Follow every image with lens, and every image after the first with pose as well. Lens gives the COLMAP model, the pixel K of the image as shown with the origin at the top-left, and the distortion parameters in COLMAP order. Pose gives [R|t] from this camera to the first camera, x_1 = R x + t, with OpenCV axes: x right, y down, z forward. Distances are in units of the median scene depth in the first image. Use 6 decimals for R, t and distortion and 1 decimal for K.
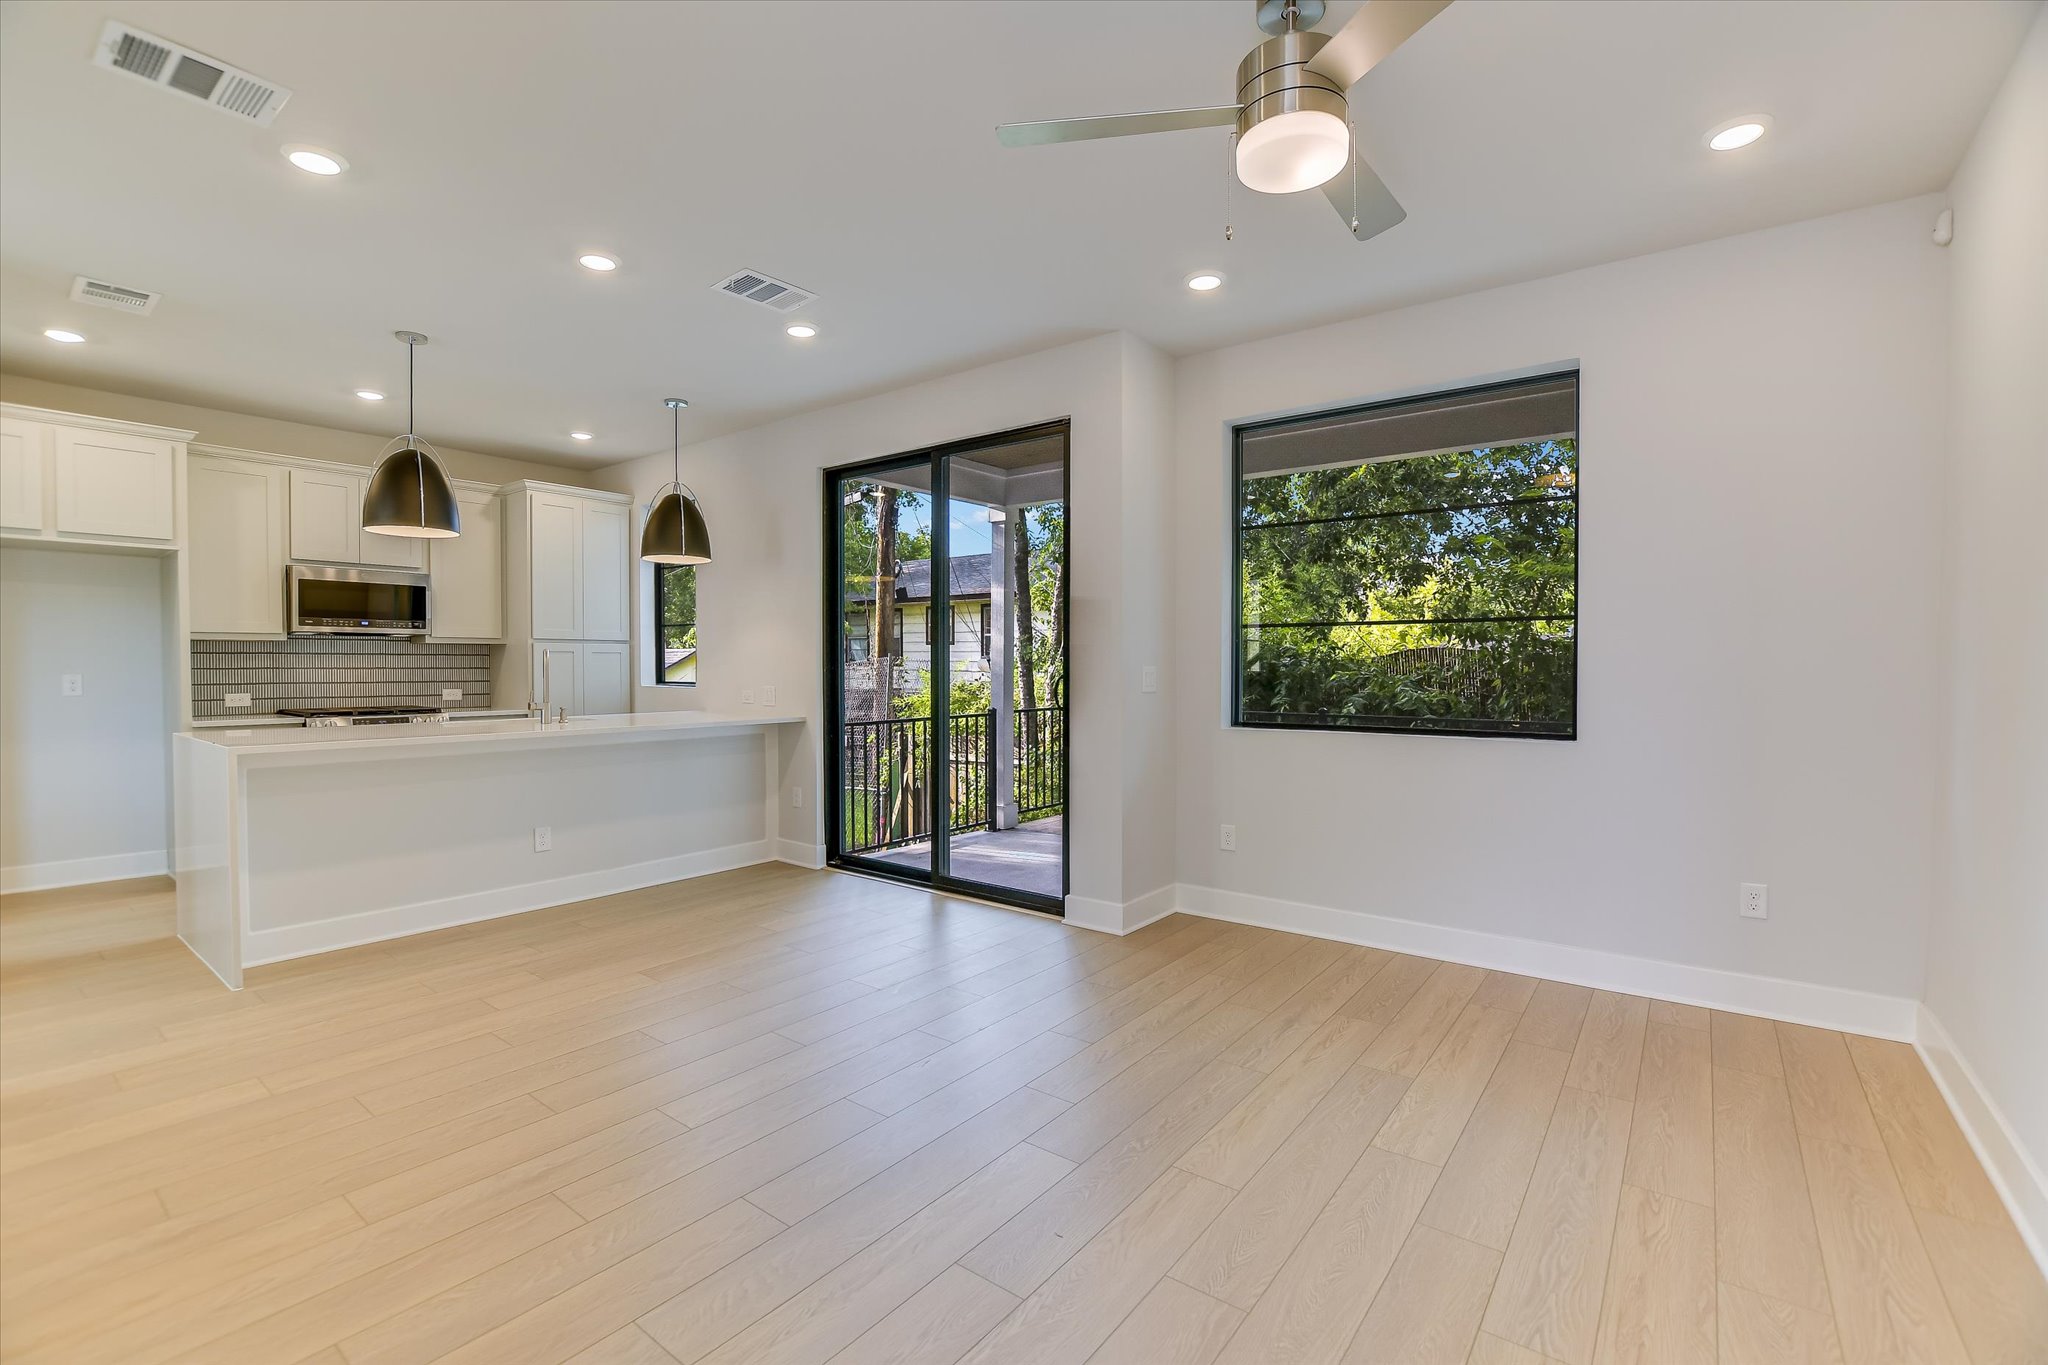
lens RADIAL K [[906.3, 0, 1005.3], [0, 906.3, 686.2], [0, 0, 1]] dist [-0.019619, 0.000027]
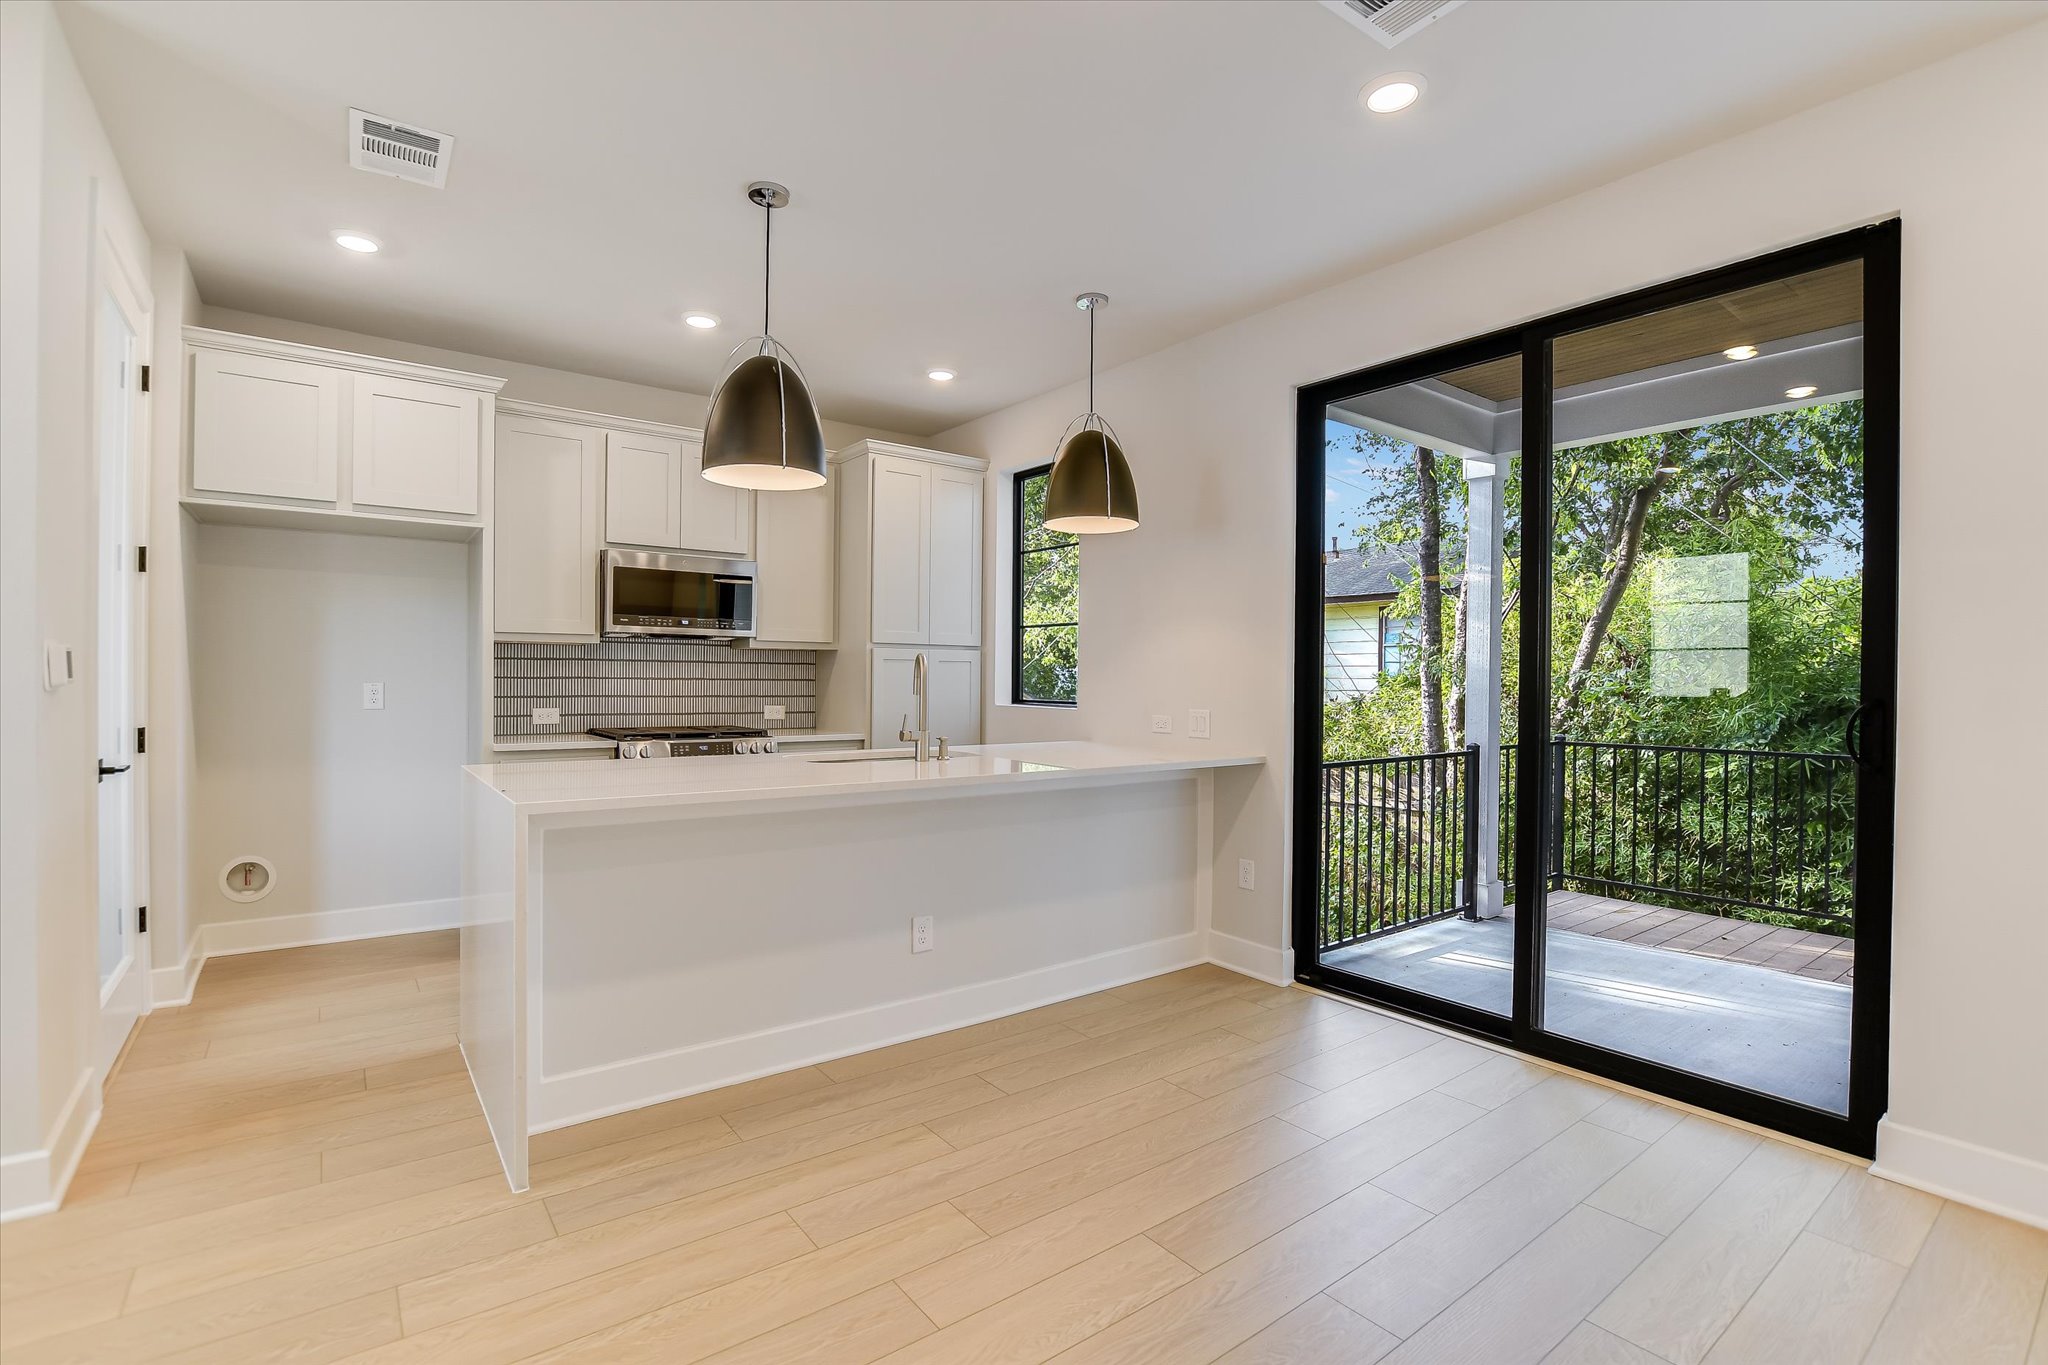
lens RADIAL K [[929.7, 0, 1008.3], [0, 929.7, 686.3], [0, 0, 1]] dist [-0.022584, 0.000113]
pose [[0.966935, 0.010600, -0.254803, -0.233352], [-0.014980, 0.999771, -0.015253, -0.005374], [0.254583, 0.018565, 0.966873, 0.287692]]
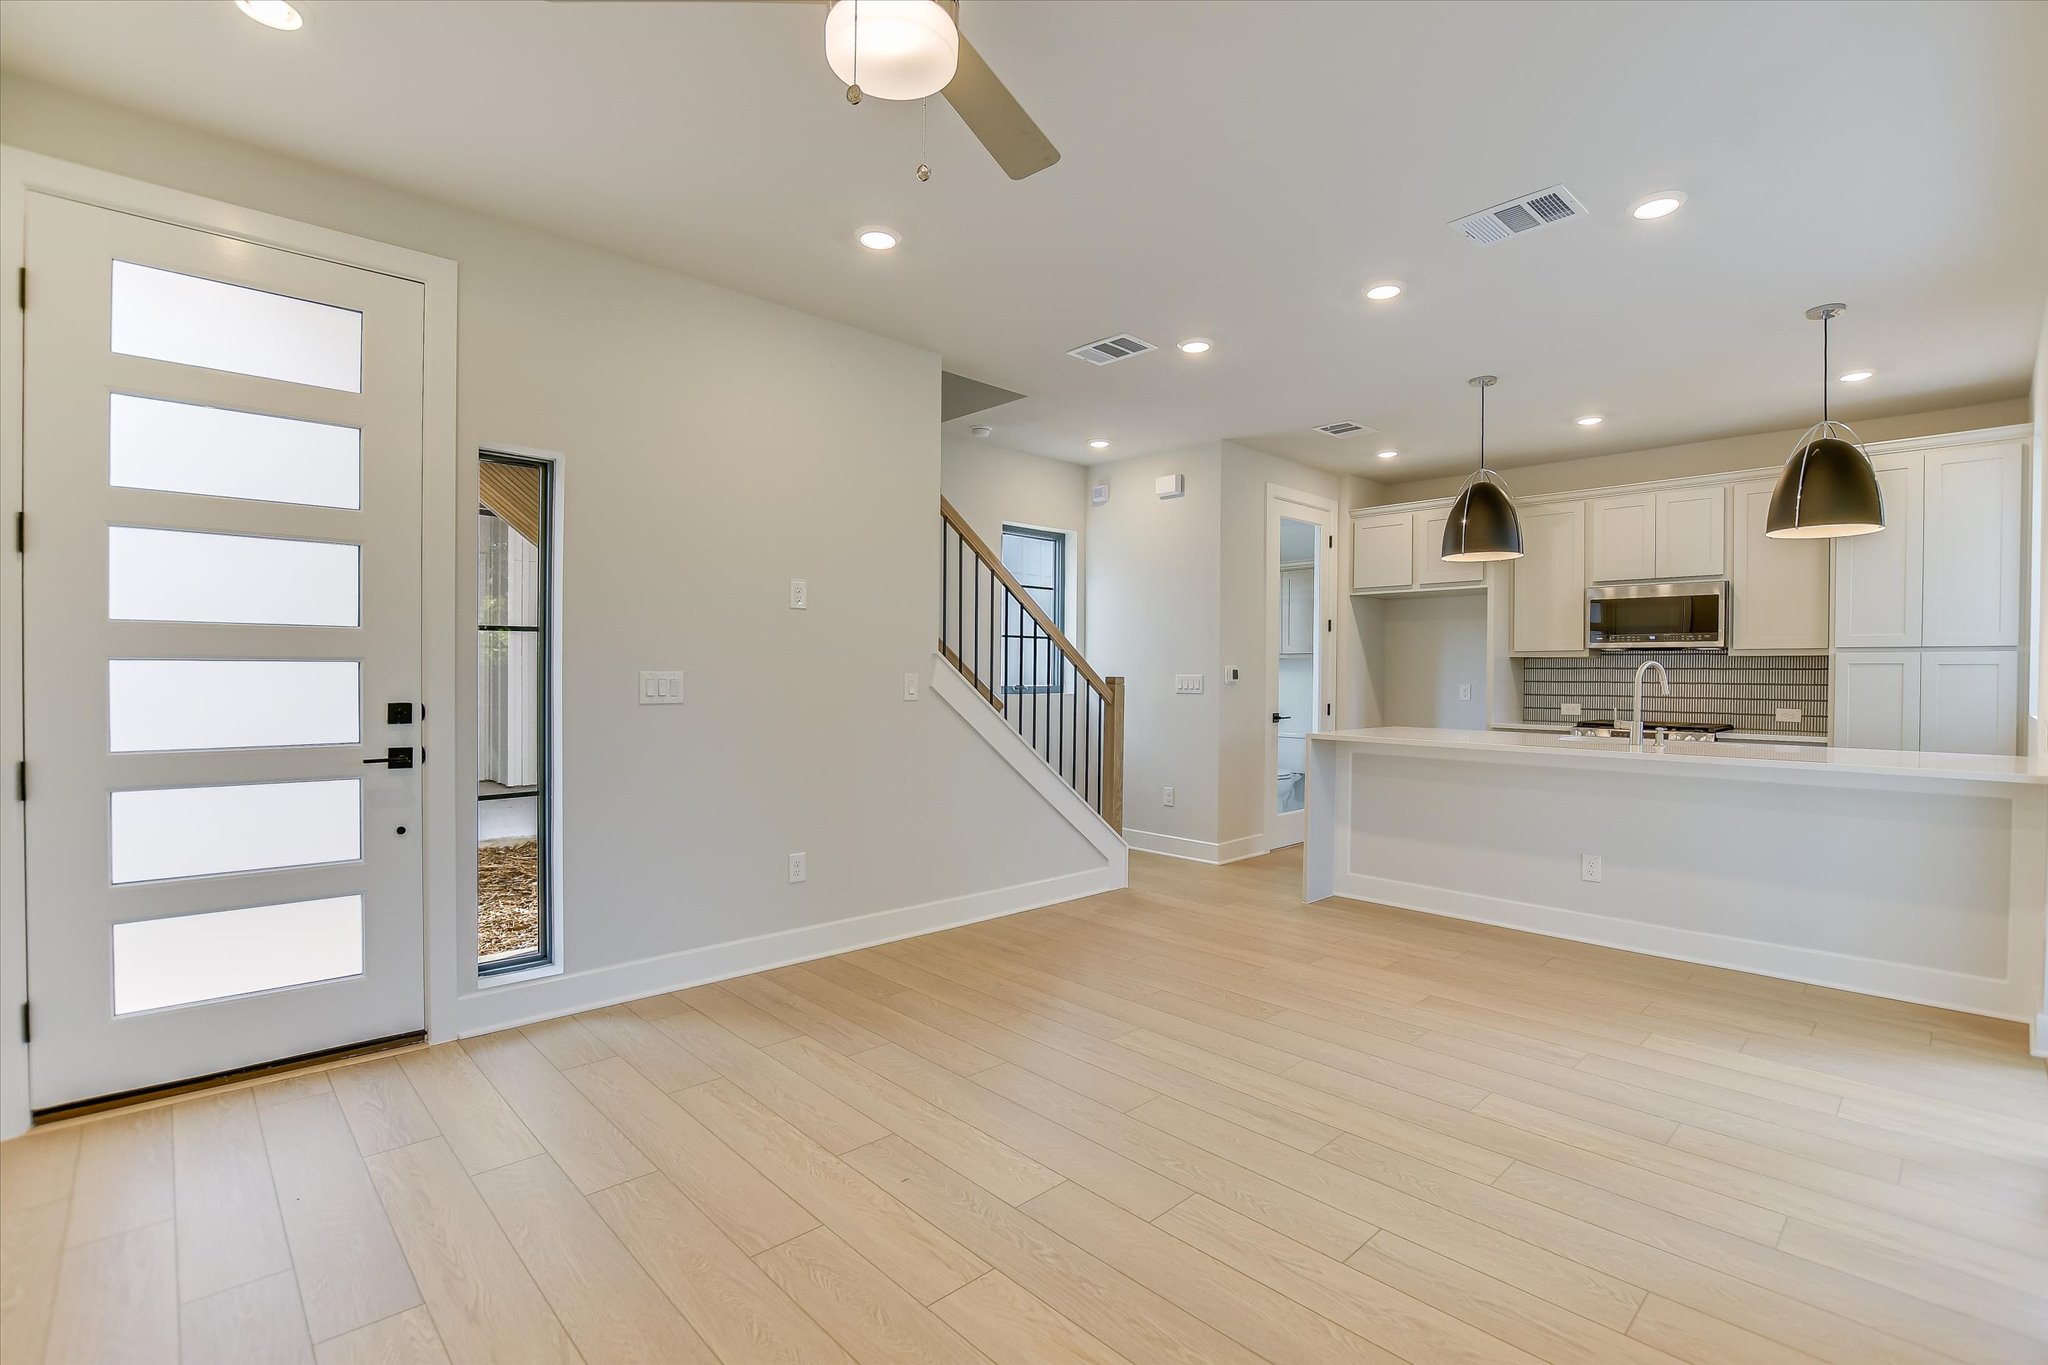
lens RADIAL K [[929.7, 0, 1008.3], [0, 929.7, 686.3], [0, 0, 1]] dist [-0.022584, 0.000113]
pose [[-0.150887, 0.010425, -0.988496, 0.423160], [-0.033000, 0.999334, 0.015576, -0.008774], [0.988000, 0.034970, -0.150442, 0.463895]]
